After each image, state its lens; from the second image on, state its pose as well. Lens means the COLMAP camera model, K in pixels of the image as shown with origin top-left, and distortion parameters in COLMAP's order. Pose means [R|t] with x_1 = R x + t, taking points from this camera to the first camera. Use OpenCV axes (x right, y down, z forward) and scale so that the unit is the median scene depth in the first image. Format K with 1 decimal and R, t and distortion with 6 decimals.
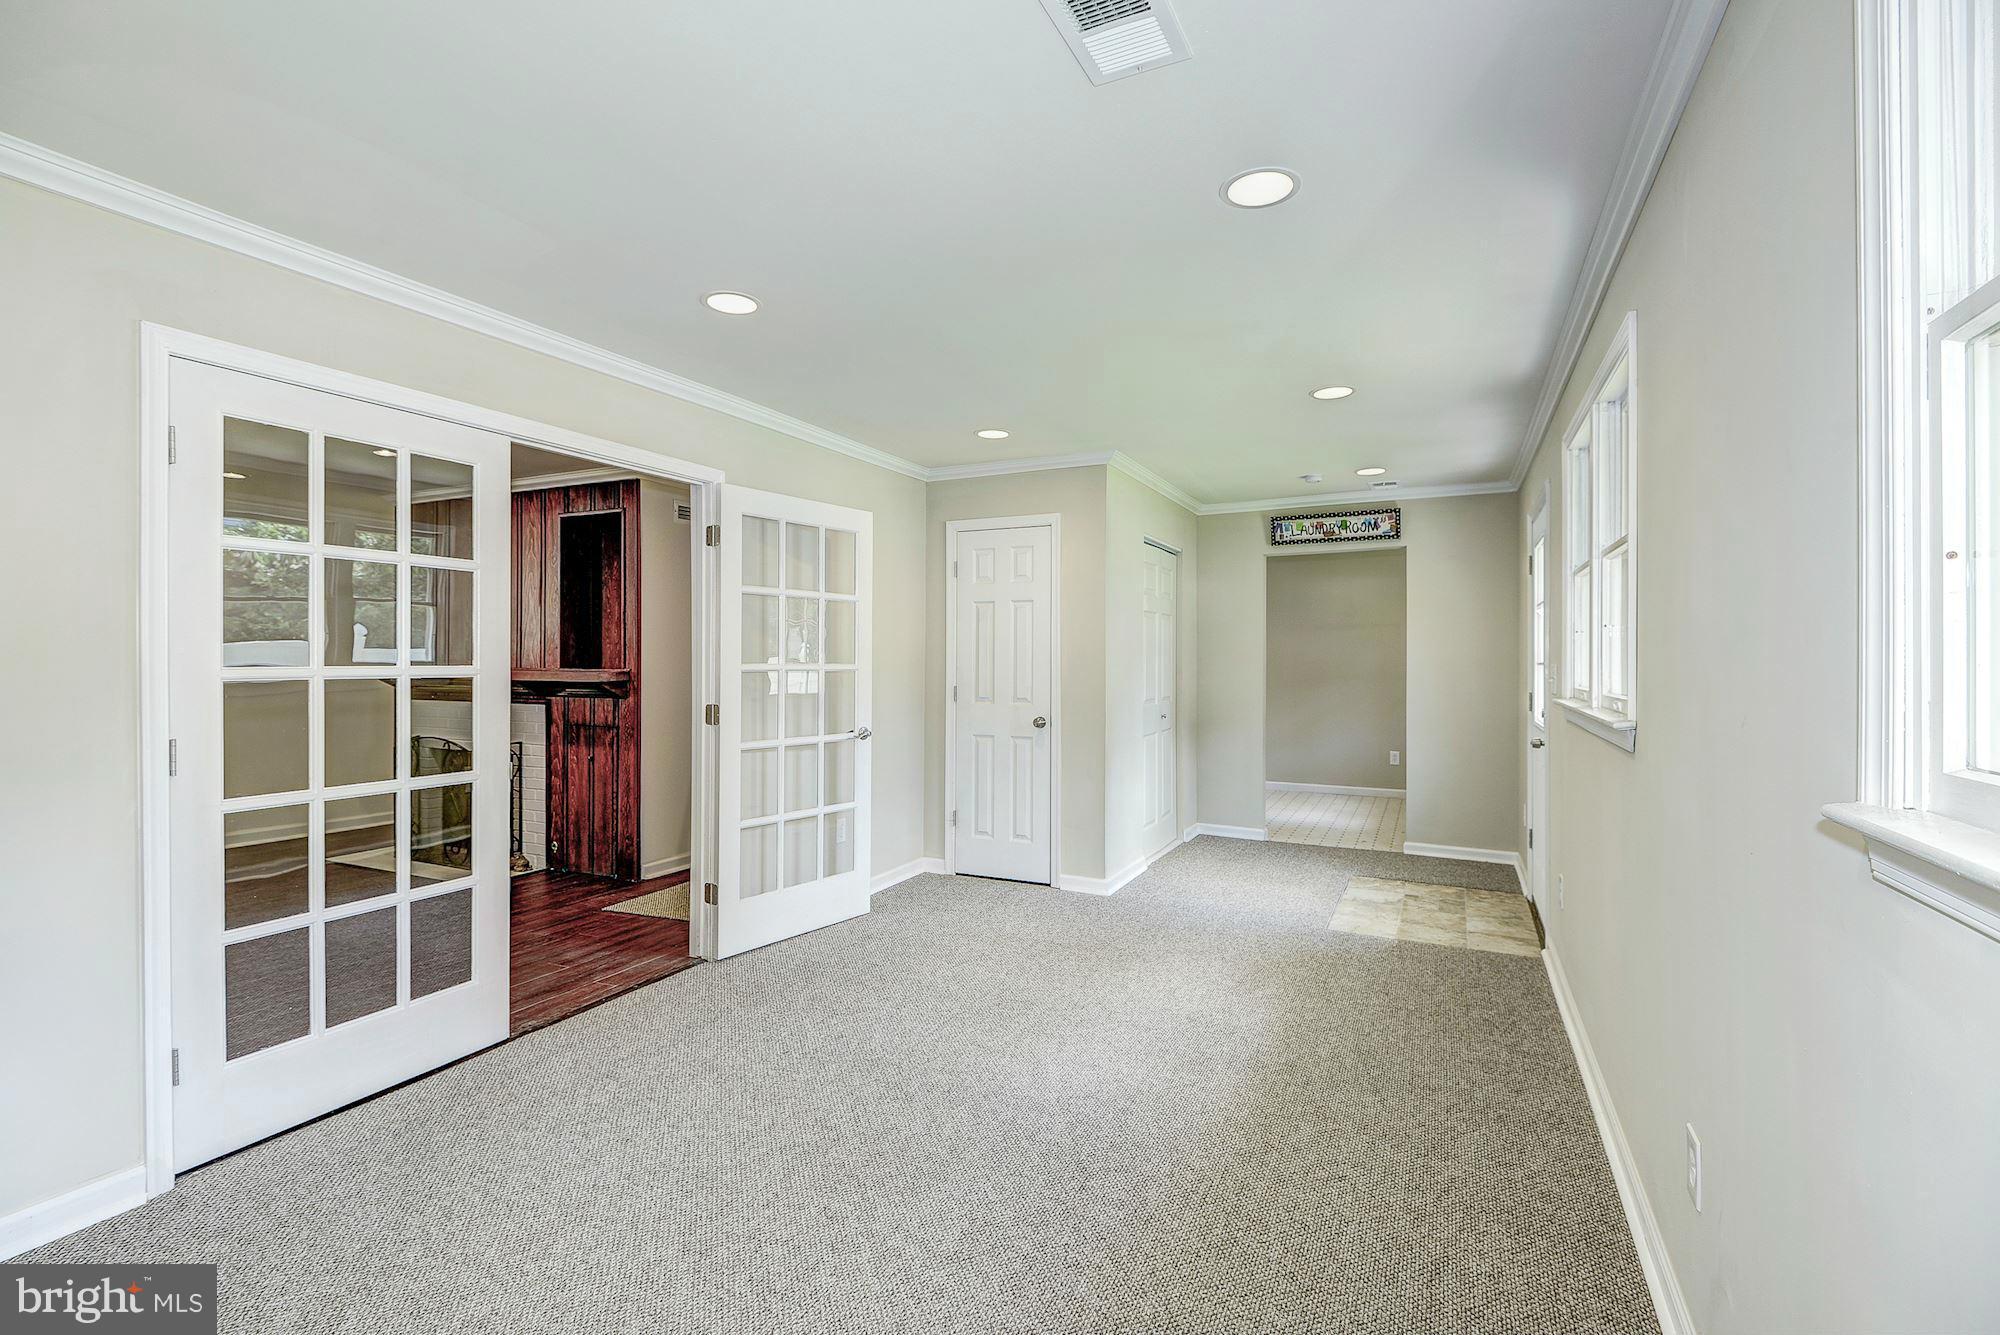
lens RADIAL K [[941.6, 0, 996.3], [0, 941.6, 656.5], [0, 0, 1]] dist [0.021316, -0.017251]
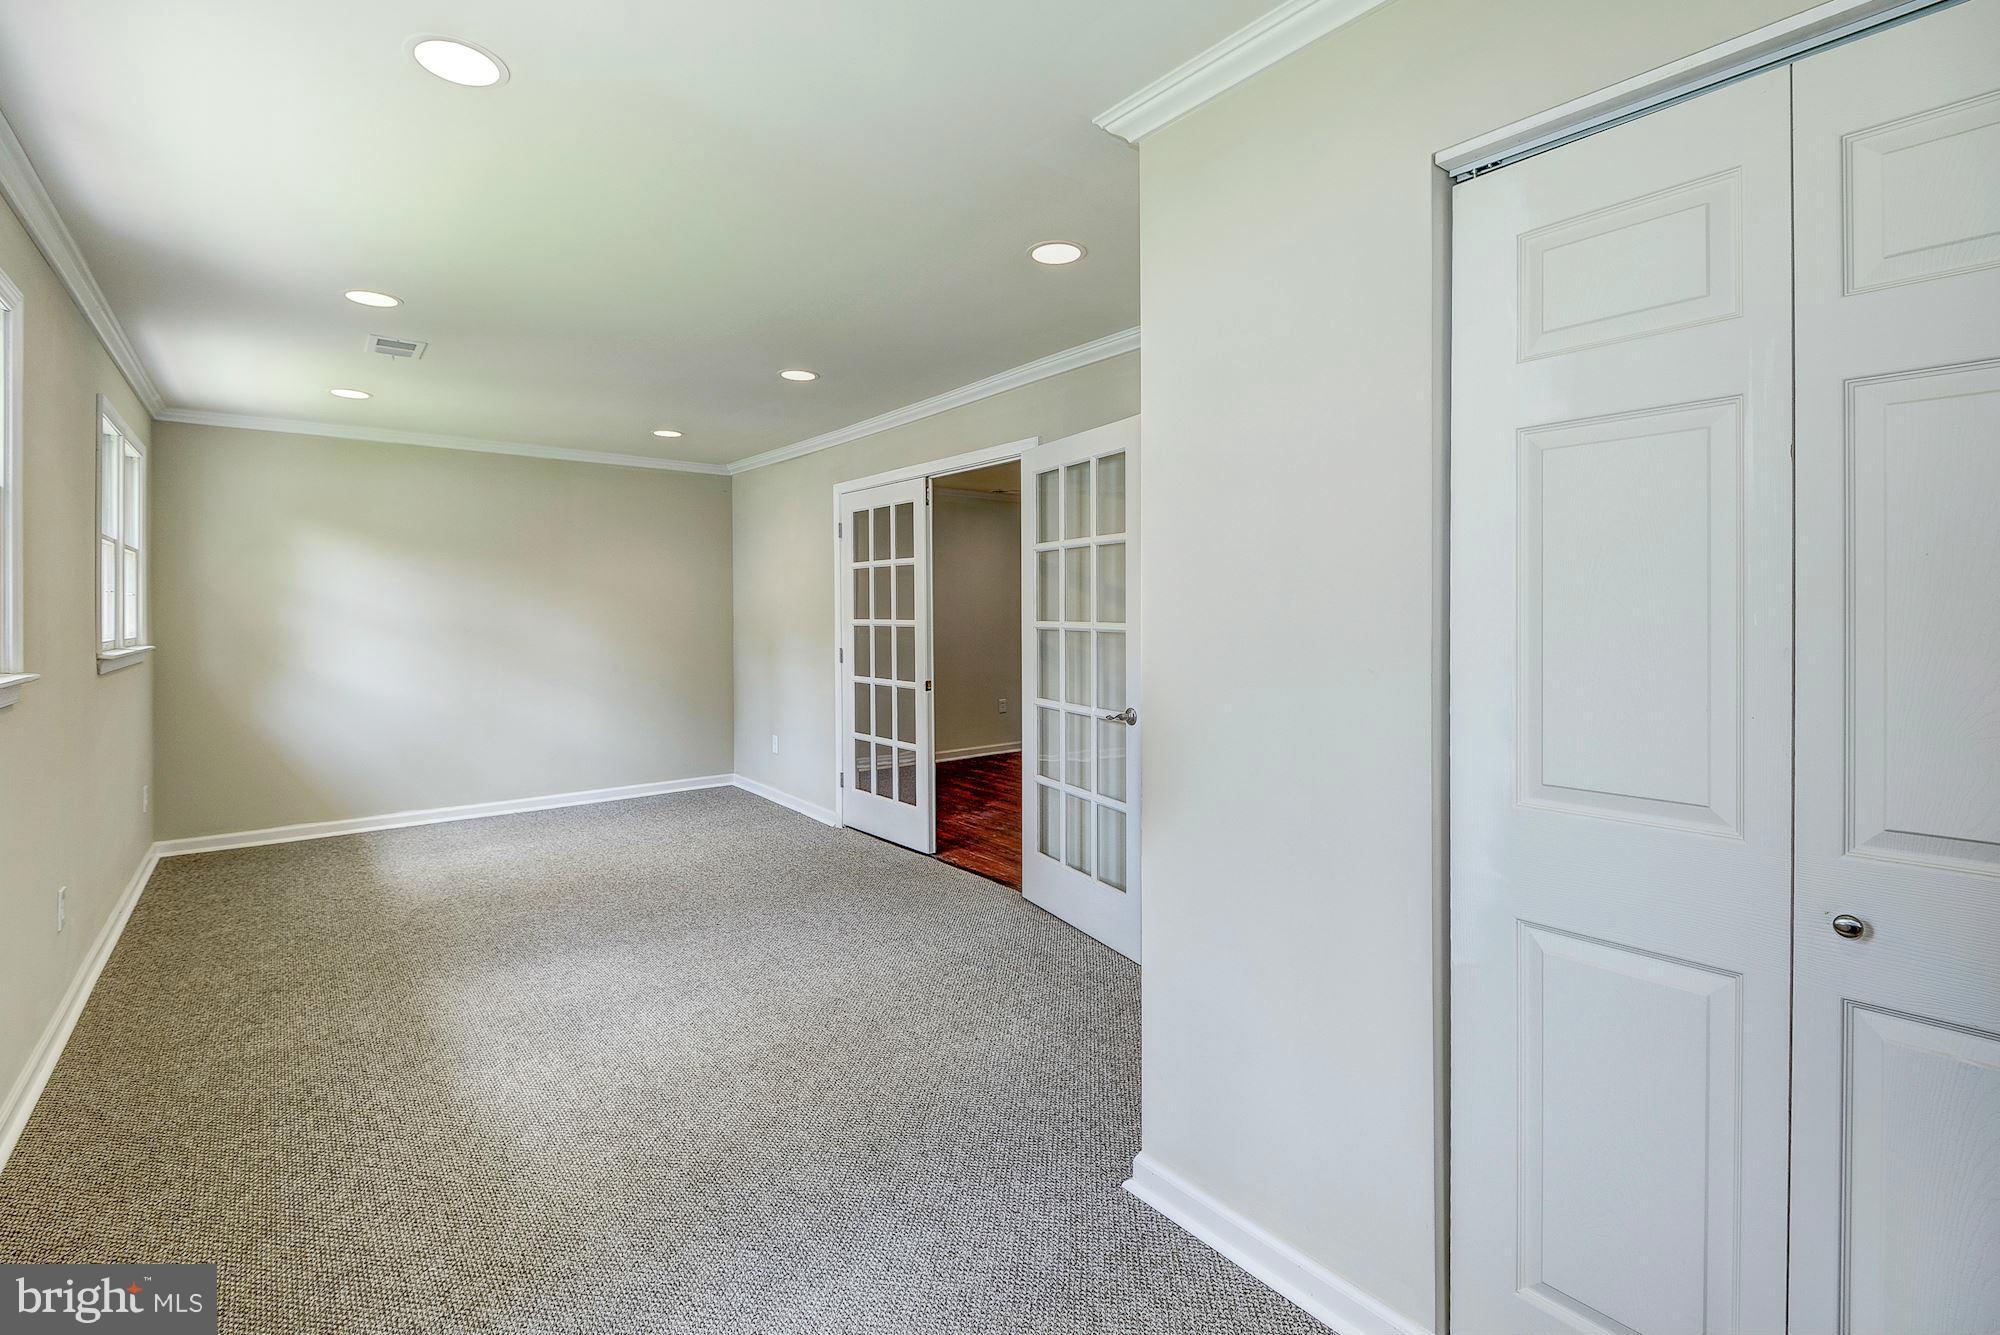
lens RADIAL K [[969.9, 0, 1014.1], [0, 969.9, 630.6], [0, 0, 1]] dist [0.045179, -0.055518]
pose [[-0.446738, 0.019125, -0.894460, 0.739879], [0.010158, 0.999815, 0.016304, 0.000528], [0.894607, -0.001802, -0.446850, 1.568015]]
